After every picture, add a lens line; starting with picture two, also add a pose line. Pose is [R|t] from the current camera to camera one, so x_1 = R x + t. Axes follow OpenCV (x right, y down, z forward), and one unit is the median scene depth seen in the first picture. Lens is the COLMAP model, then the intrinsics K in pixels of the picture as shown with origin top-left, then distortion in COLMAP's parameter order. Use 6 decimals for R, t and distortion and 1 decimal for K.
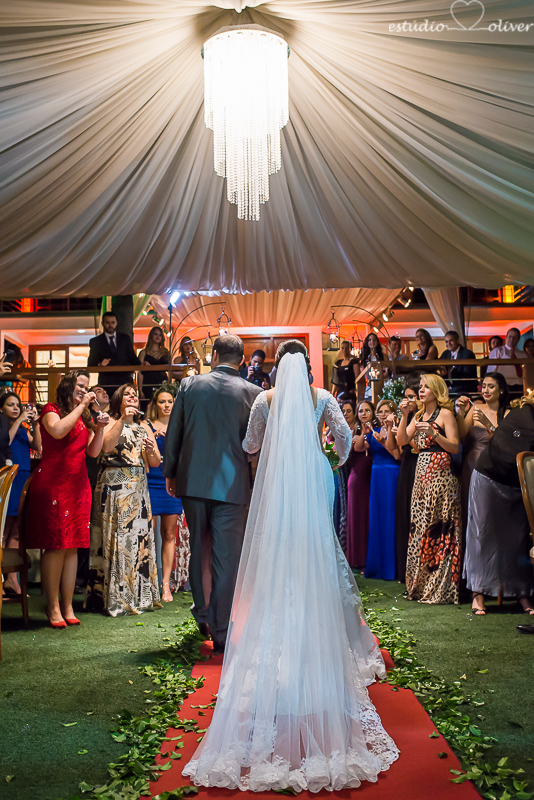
lens RADIAL K [[788.7, 0, 288.7], [0, 788.7, 400.6], [0, 0, 1]] dist [-0.015849, -0.012306]
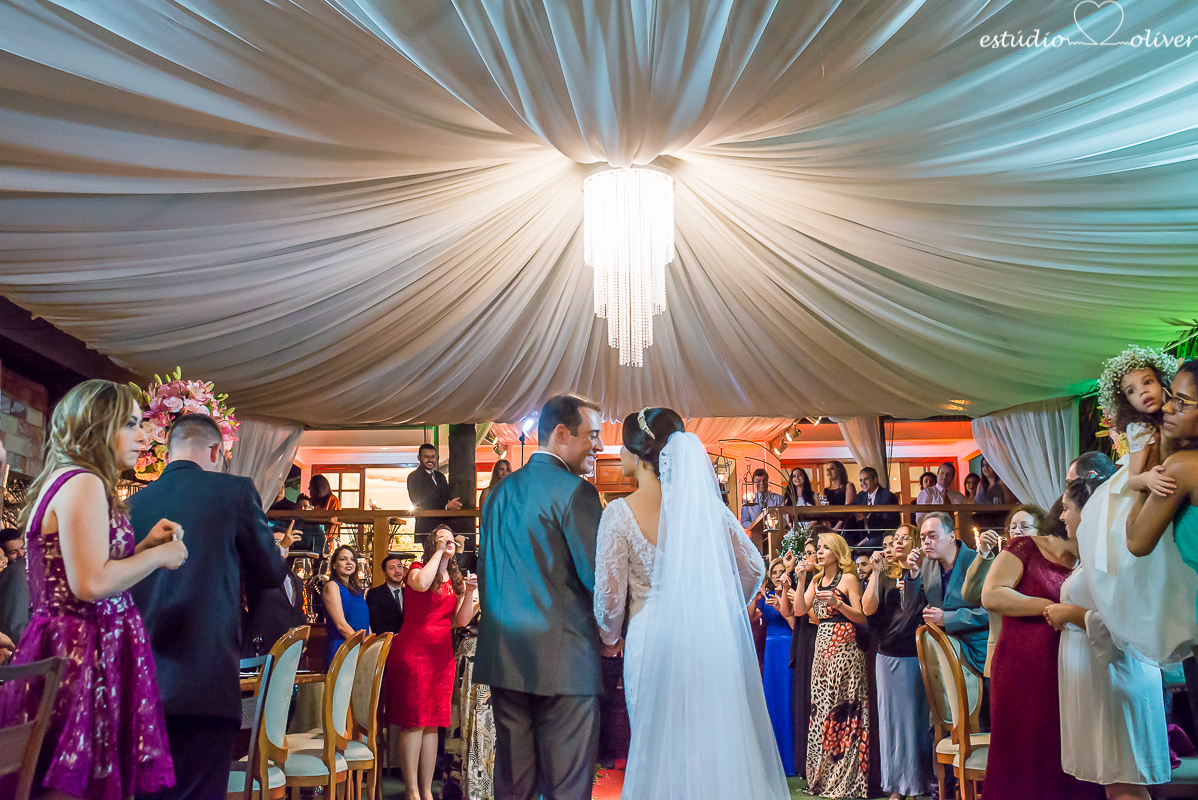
lens RADIAL K [[1220.8, 0, 599.0], [0, 1220.8, 400.0], [0, 0, 1]] dist [-0.112949, -0.018009]
pose [[0.999161, 0.005151, -0.040623, -0.026821], [-0.009348, 0.994551, -0.103828, -0.037350], [0.039866, 0.104120, 0.993765, -0.365267]]
